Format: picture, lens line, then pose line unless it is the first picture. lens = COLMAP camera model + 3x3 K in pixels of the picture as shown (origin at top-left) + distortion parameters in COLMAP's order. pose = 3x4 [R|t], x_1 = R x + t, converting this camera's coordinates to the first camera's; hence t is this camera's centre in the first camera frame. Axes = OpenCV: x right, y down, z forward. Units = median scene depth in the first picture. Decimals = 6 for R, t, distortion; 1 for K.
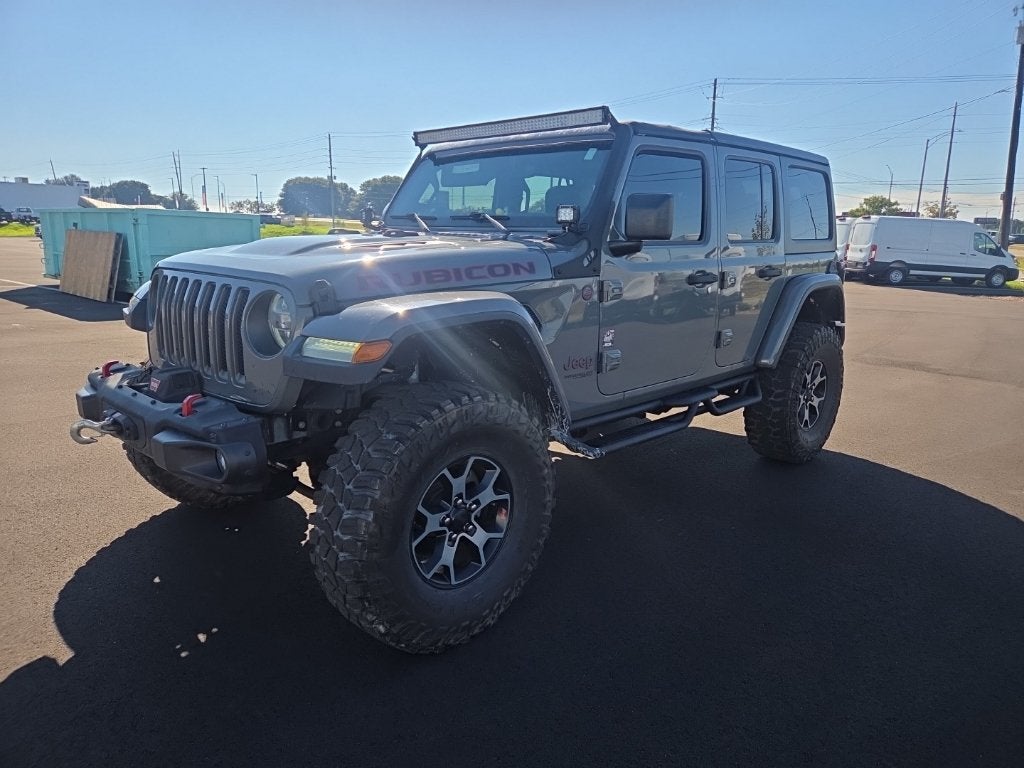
lens RADIAL K [[688.7, 0, 508.8], [0, 688.7, 383.0], [0, 0, 1]] dist [0.079298, -0.068965]
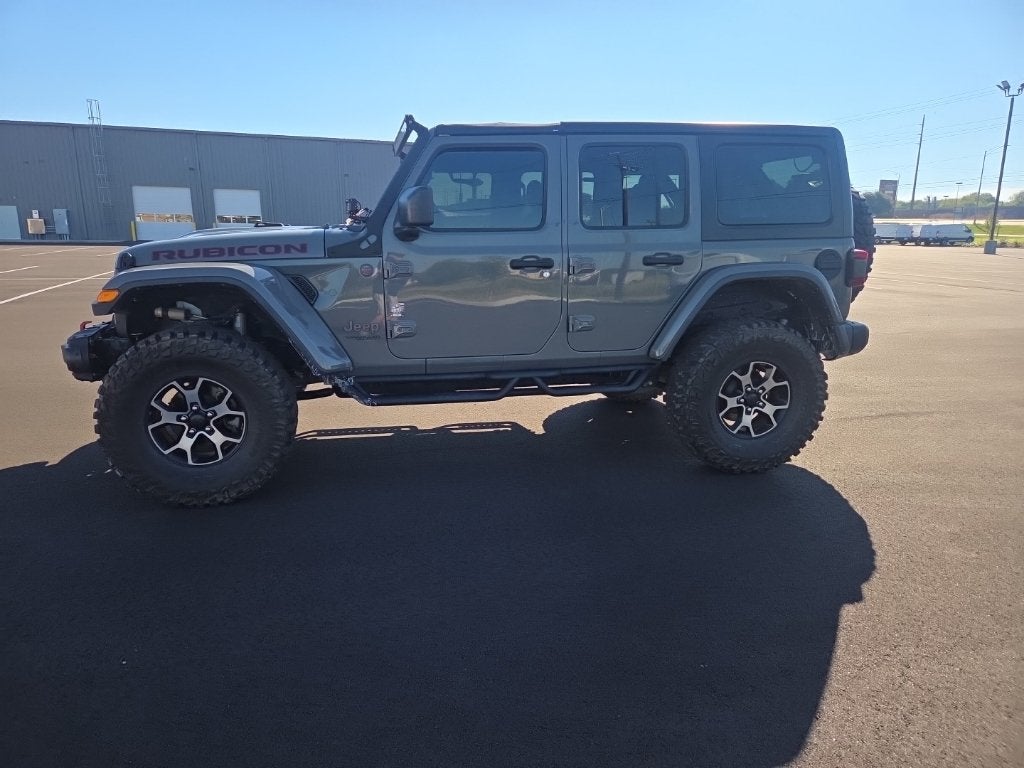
lens RADIAL K [[688.7, 0, 499.6], [0, 688.7, 384.3], [0, 0, 1]] dist [0.079298, -0.068965]
pose [[0.821973, 0.107537, -0.559282, 1.159216], [-0.107339, 0.993665, 0.033303, 0.005198], [0.559320, 0.032658, 0.828309, 0.135057]]
